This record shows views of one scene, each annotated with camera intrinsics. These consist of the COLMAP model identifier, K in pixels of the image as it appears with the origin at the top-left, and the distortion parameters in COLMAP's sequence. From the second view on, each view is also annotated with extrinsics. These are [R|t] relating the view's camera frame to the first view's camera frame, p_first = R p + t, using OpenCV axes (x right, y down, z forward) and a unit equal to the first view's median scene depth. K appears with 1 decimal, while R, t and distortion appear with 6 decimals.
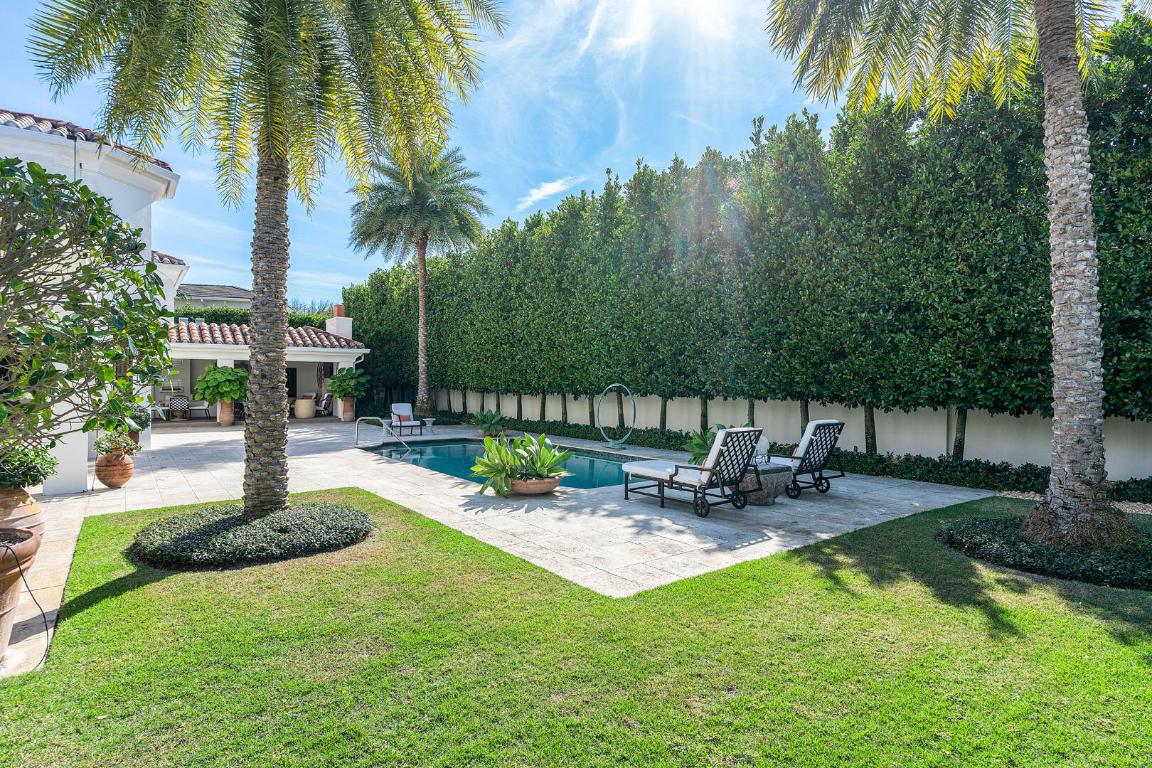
lens RADIAL K [[592.4, 0, 576.6], [0, 592.4, 386.3], [0, 0, 1]] dist [-0.000243, -0.000061]
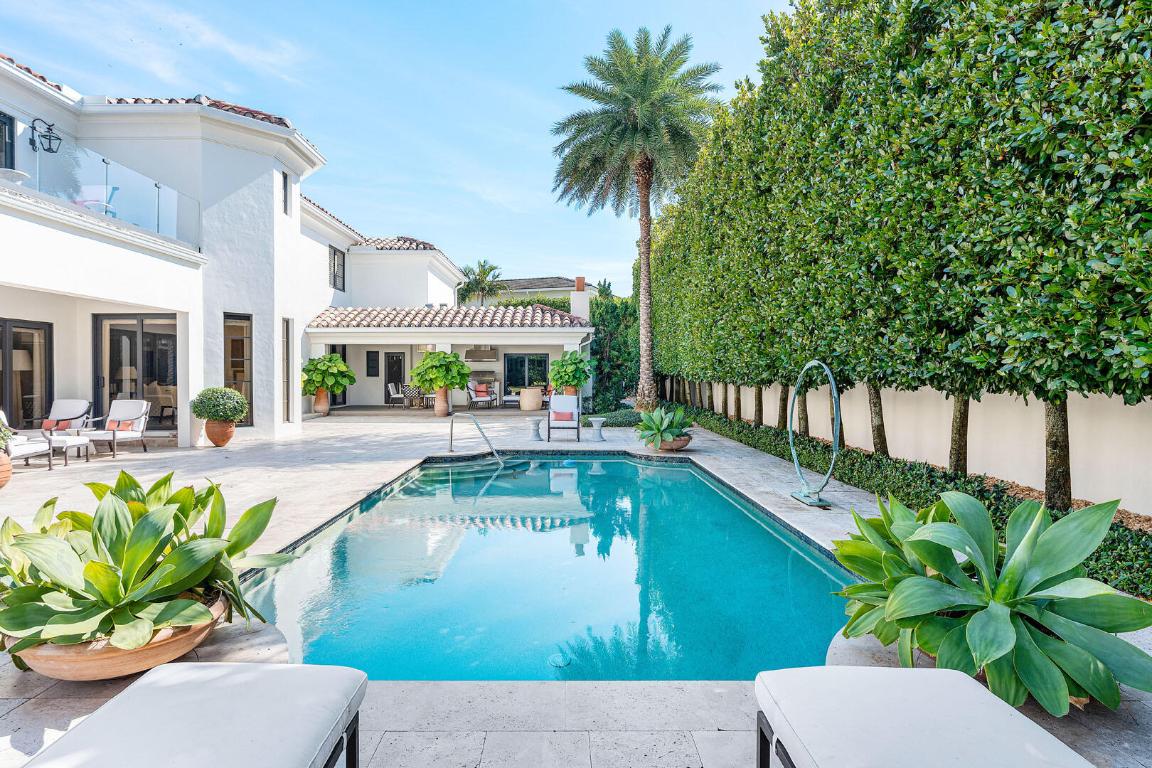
lens RADIAL K [[610.3, 0, 573.9], [0, 610.3, 374.7], [0, 0, 1]] dist [-0.000037, 0.000162]
pose [[0.796100, 0.000988, -0.605164, 0.185450], [-0.004618, 0.999979, -0.004444, 0.008710], [0.605147, 0.006332, 0.796088, 0.467662]]
